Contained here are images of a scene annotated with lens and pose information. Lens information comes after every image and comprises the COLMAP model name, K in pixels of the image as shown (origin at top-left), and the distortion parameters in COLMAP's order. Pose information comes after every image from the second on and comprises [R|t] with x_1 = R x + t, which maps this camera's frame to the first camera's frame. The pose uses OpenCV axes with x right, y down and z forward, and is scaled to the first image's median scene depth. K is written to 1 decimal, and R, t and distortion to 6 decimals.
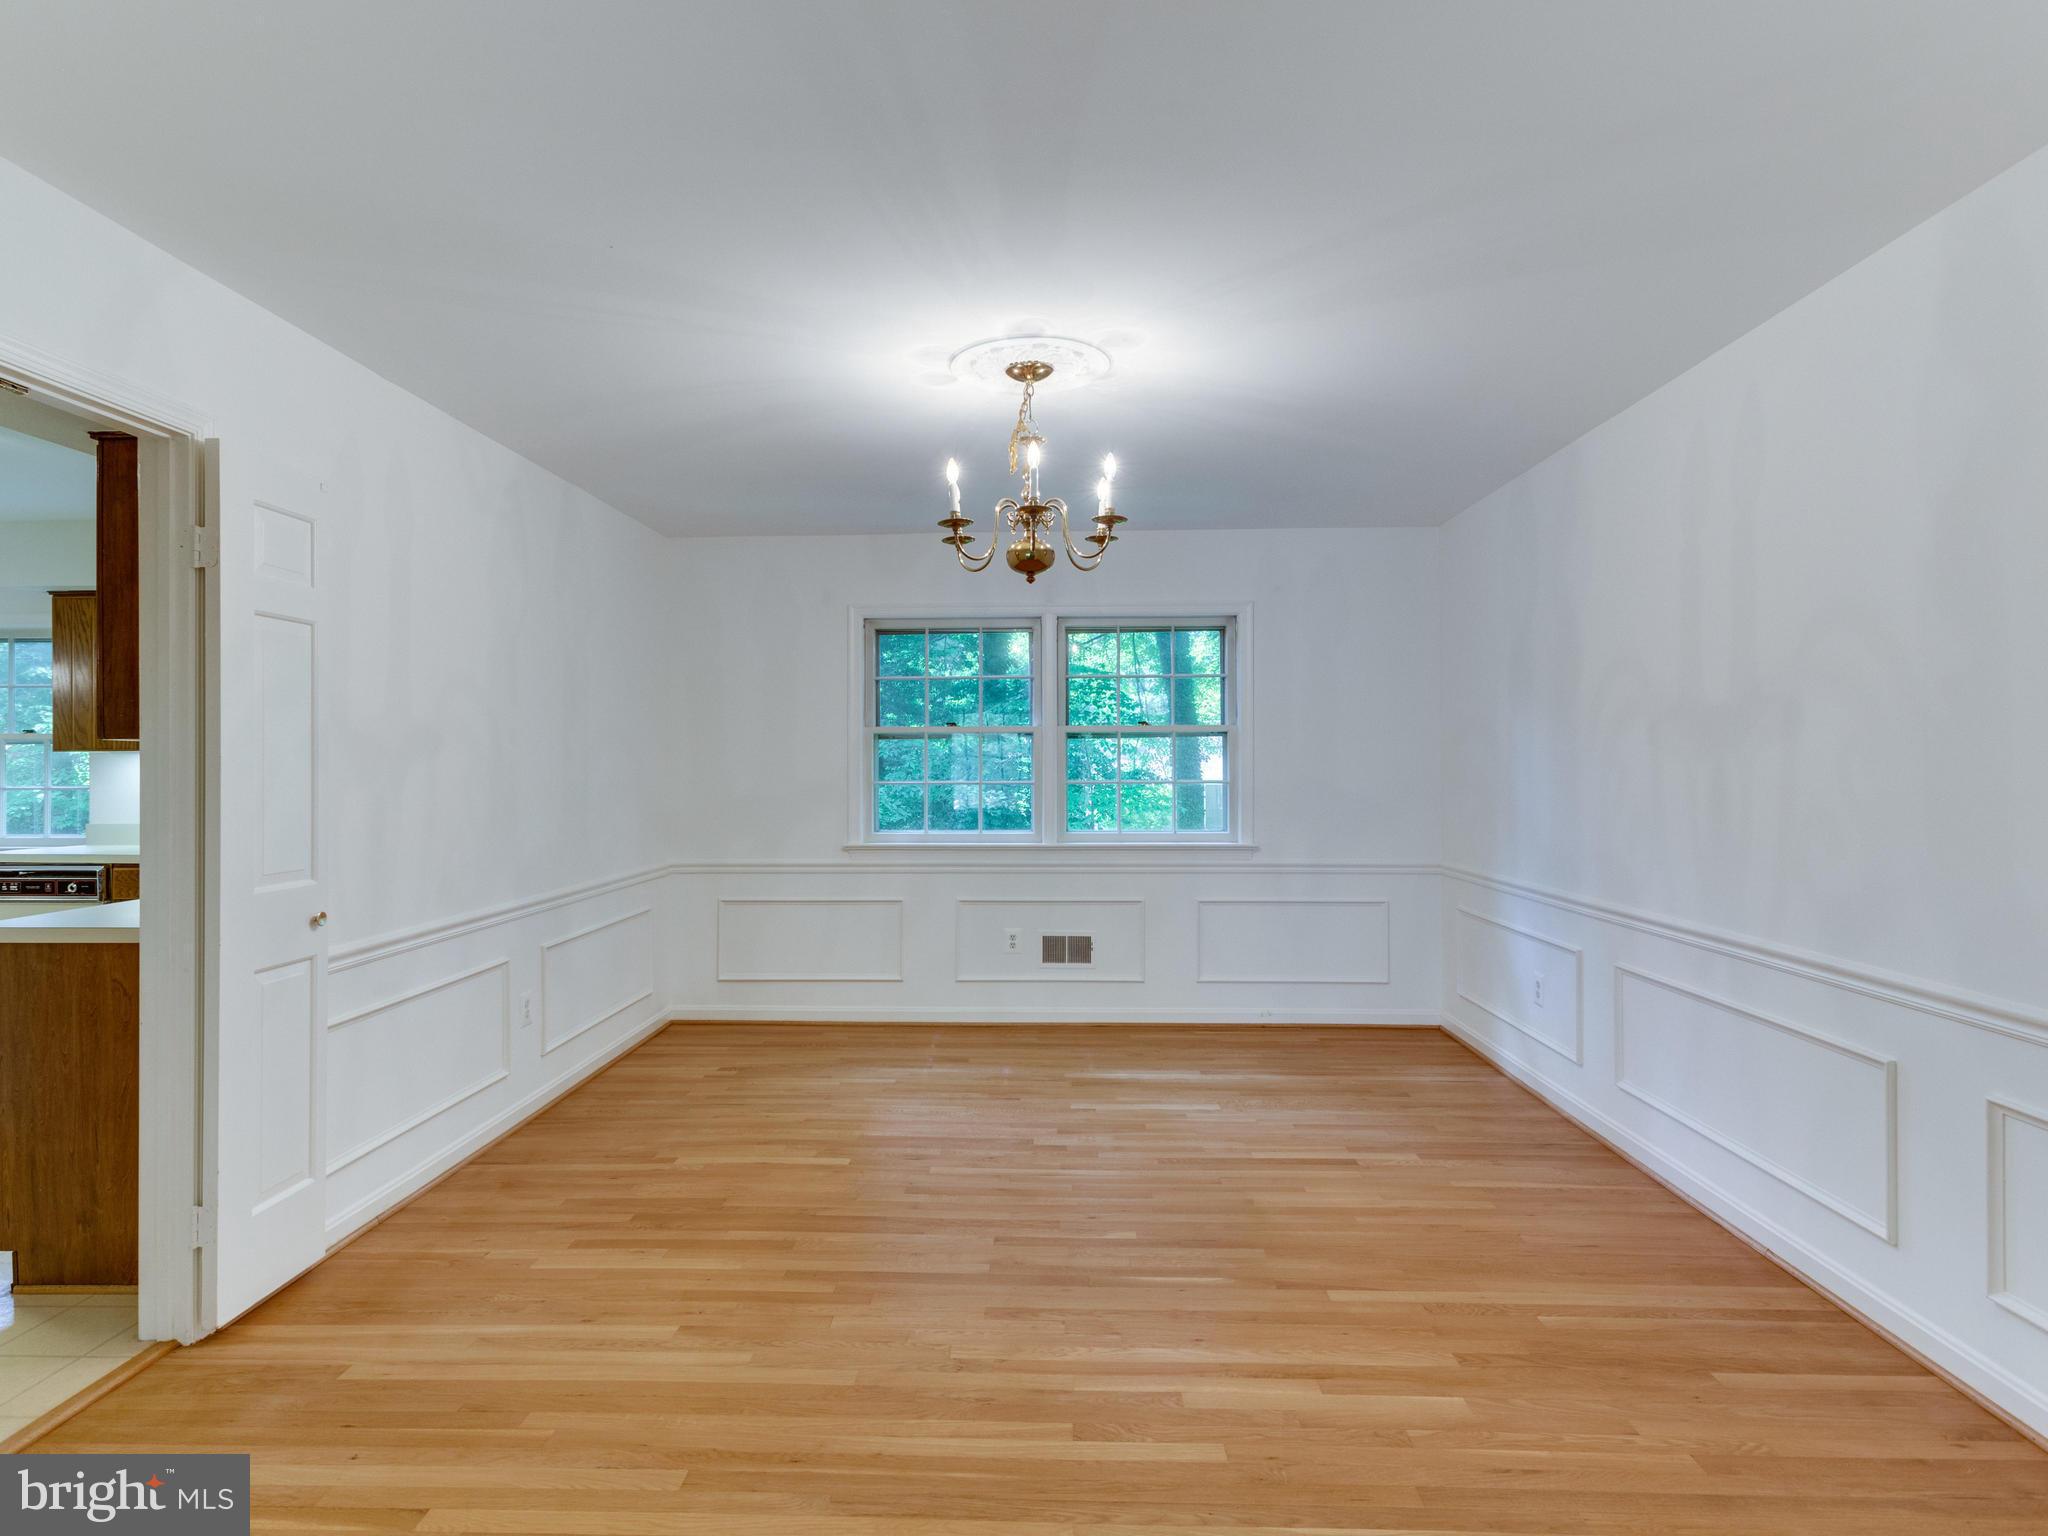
lens RADIAL K [[1120.4, 0, 1016.7], [0, 1120.4, 769.8], [0, 0, 1]] dist [0.001090, -0.002167]
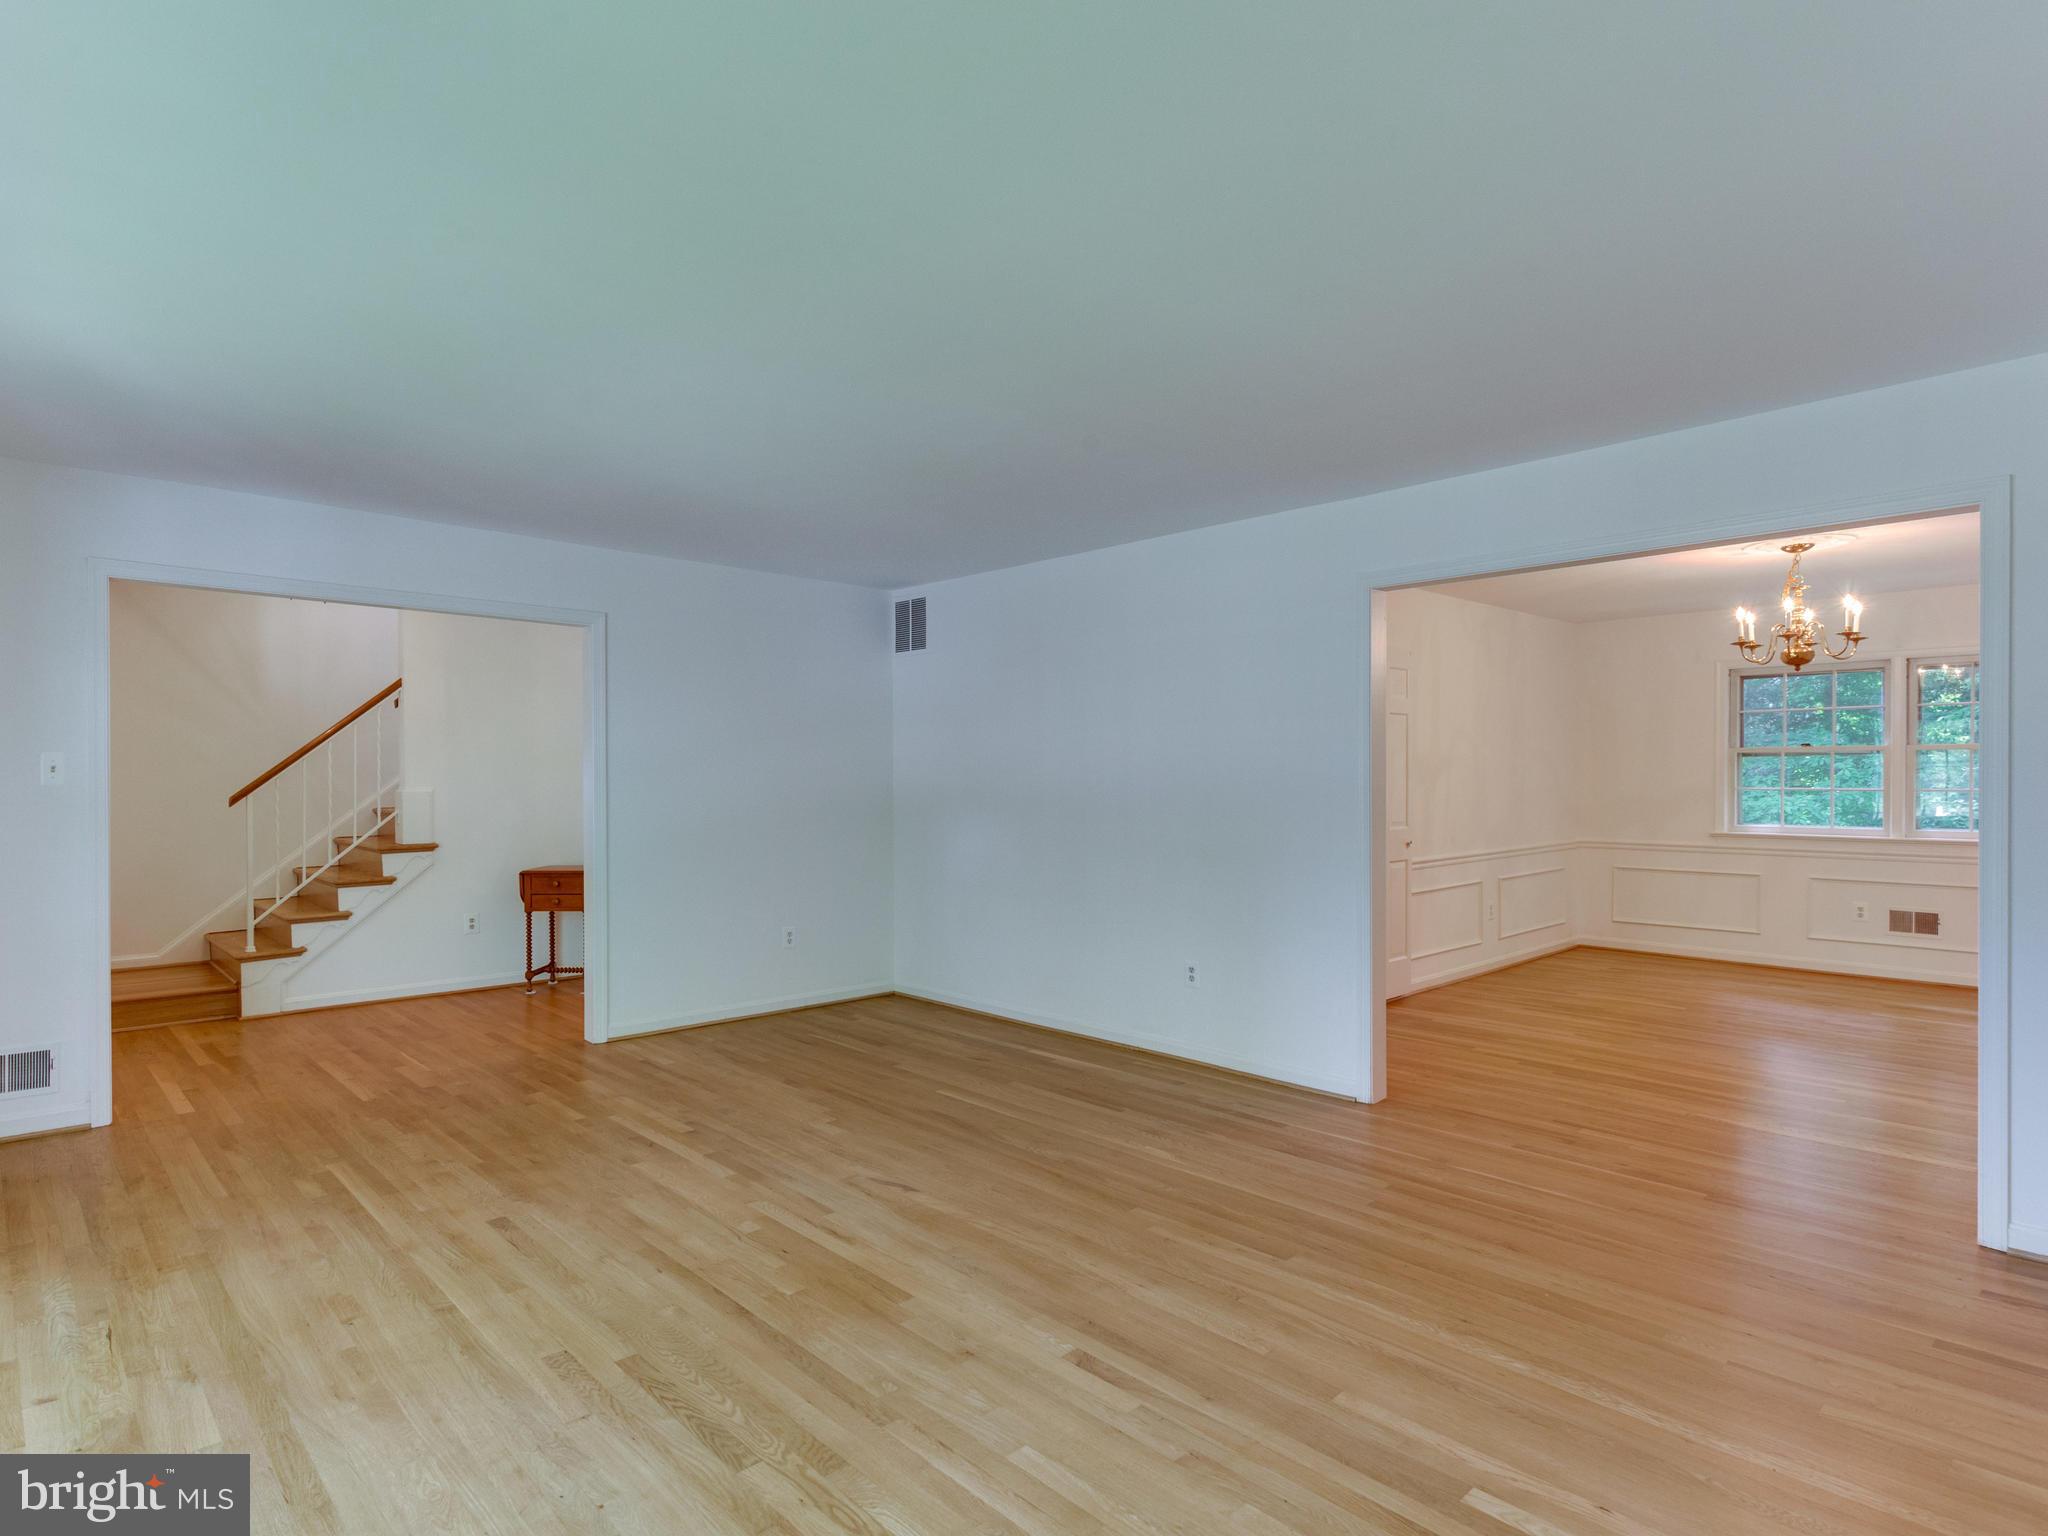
lens RADIAL K [[1120.4, 0, 1015.3], [0, 1120.4, 774.8], [0, 0, 1]] dist [0.001090, -0.002167]
pose [[0.710975, 0.003321, -0.703210, 0.212472], [-0.002456, 0.999994, 0.002240, -0.006169], [0.703213, 0.000135, 0.710979, -0.609663]]
